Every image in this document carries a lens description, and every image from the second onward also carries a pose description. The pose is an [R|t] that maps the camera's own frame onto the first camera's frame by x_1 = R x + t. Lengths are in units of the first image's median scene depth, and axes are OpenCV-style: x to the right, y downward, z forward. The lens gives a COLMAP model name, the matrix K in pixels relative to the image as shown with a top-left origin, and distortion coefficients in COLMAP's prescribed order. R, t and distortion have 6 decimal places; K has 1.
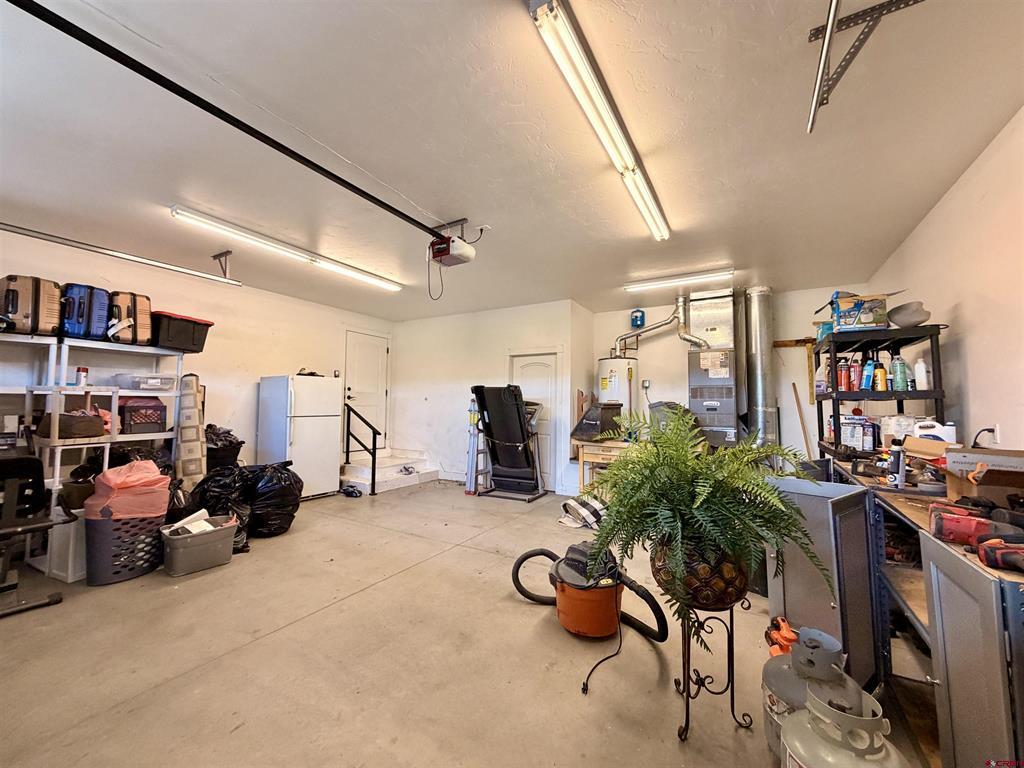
lens RADIAL K [[405.6, 0, 508.6], [0, 405.6, 377.3], [0, 0, 1]] dist [-0.000441, 0.000036]
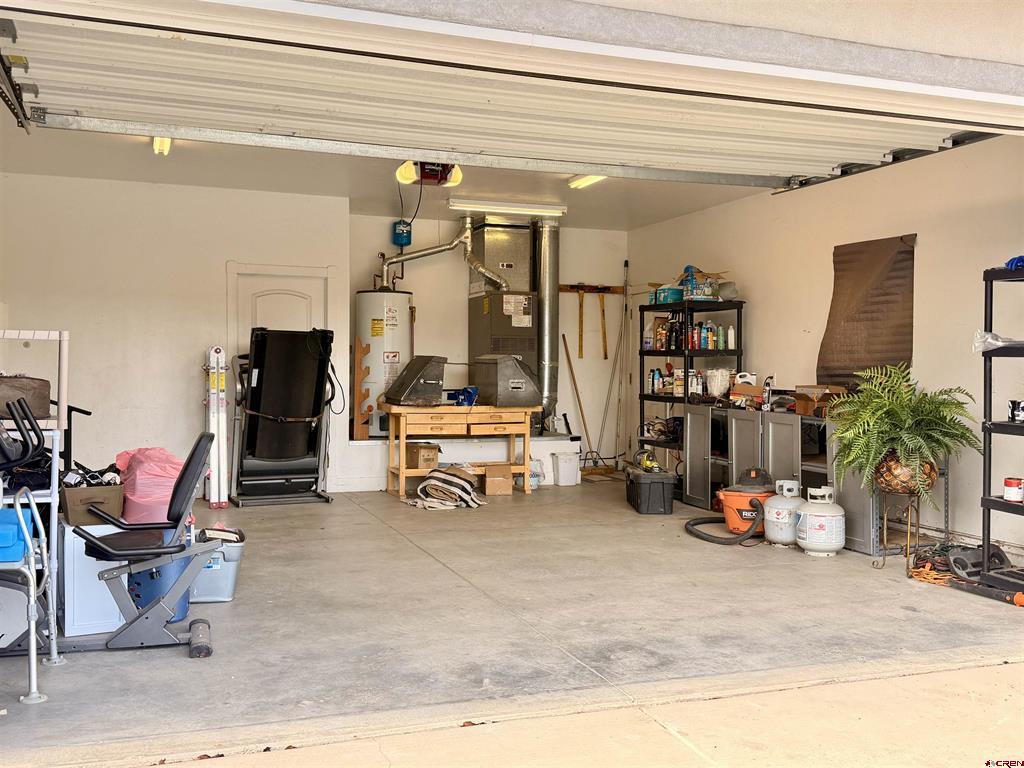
lens RADIAL K [[1018.2, 0, 512.0], [0, 1018.2, 384.0], [0, 0, 1]] dist [0.005634, 0.001074]
pose [[0.628795, -0.017446, 0.777376, -1.270729], [-0.055993, 0.996137, 0.067647, -0.025667], [-0.775553, -0.086064, 0.625389, -0.338507]]
